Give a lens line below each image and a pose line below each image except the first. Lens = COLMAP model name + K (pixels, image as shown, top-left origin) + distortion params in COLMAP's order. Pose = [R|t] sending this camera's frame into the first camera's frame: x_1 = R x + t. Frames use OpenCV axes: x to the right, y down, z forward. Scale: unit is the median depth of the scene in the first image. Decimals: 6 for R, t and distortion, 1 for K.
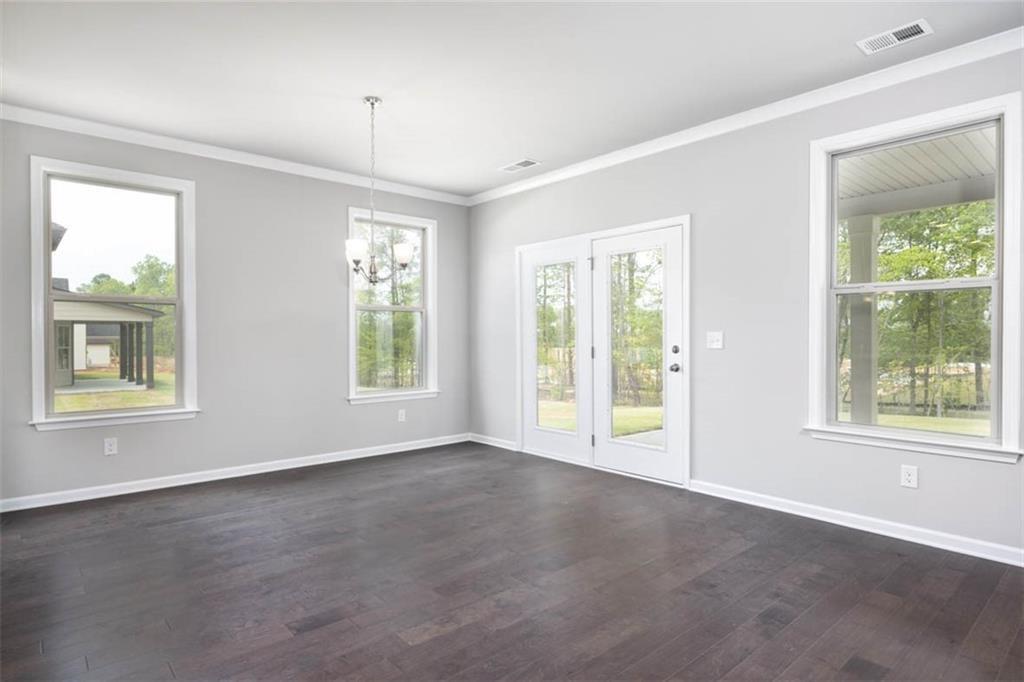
lens RADIAL K [[568.0, 0, 512.0], [0, 568.0, 341.0], [0, 0, 1]] dist [0.000853, 0.000182]
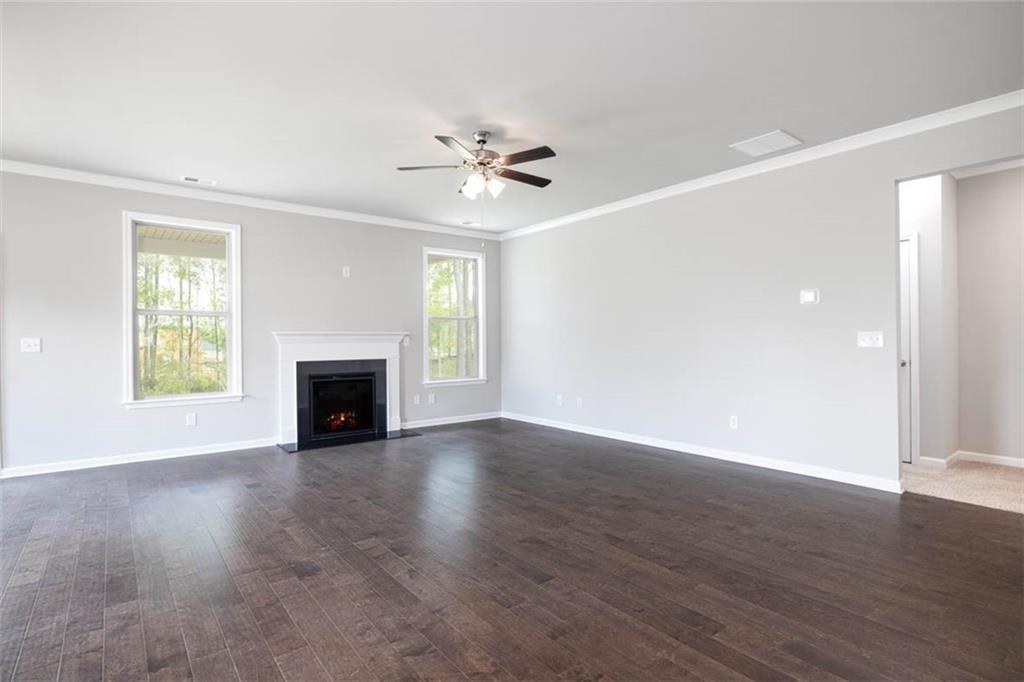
lens RADIAL K [[510.7, 0, 512.0], [0, 510.7, 341.0], [0, 0, 1]] dist [-0.002655, -0.001031]
pose [[0.054210, -0.003405, 0.998524, -0.985925], [0.013265, 0.999908, 0.002690, 0.001881], [-0.998441, 0.013099, 0.054250, -0.113964]]
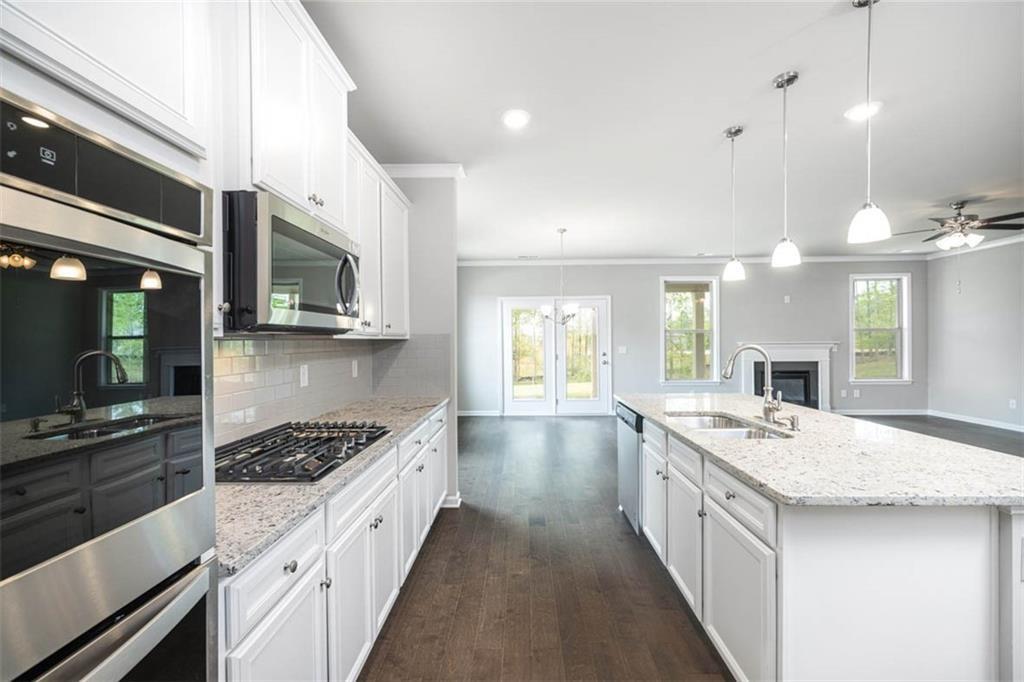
lens RADIAL K [[429.1, 0, 512.0], [0, 429.1, 341.0], [0, 0, 1]] dist [-0.000392, -0.000143]
pose [[0.677173, -0.008315, 0.735777, -1.904949], [0.013089, 0.999914, -0.000747, -0.065462], [-0.735708, 0.010137, 0.677223, 0.187782]]
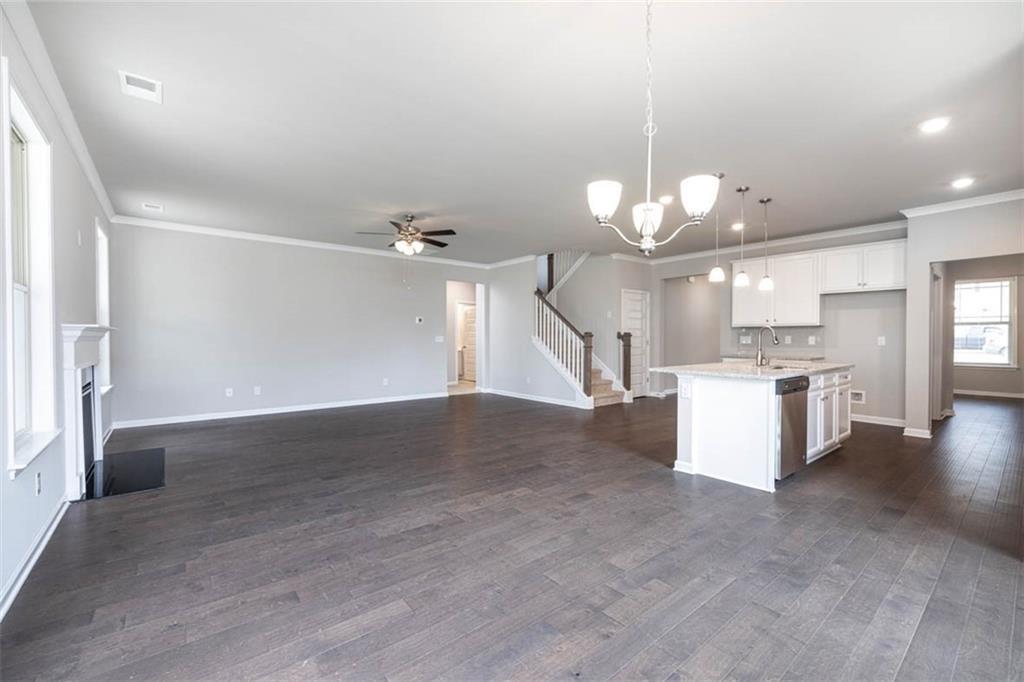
lens RADIAL K [[429.1, 0, 512.0], [0, 429.1, 341.0], [0, 0, 1]] dist [-0.000392, -0.000143]
pose [[-0.999345, -0.000524, 0.036180, -0.146446], [-0.000013, 0.999900, 0.014140, -0.013202], [-0.036184, 0.014130, -0.999245, 1.973983]]
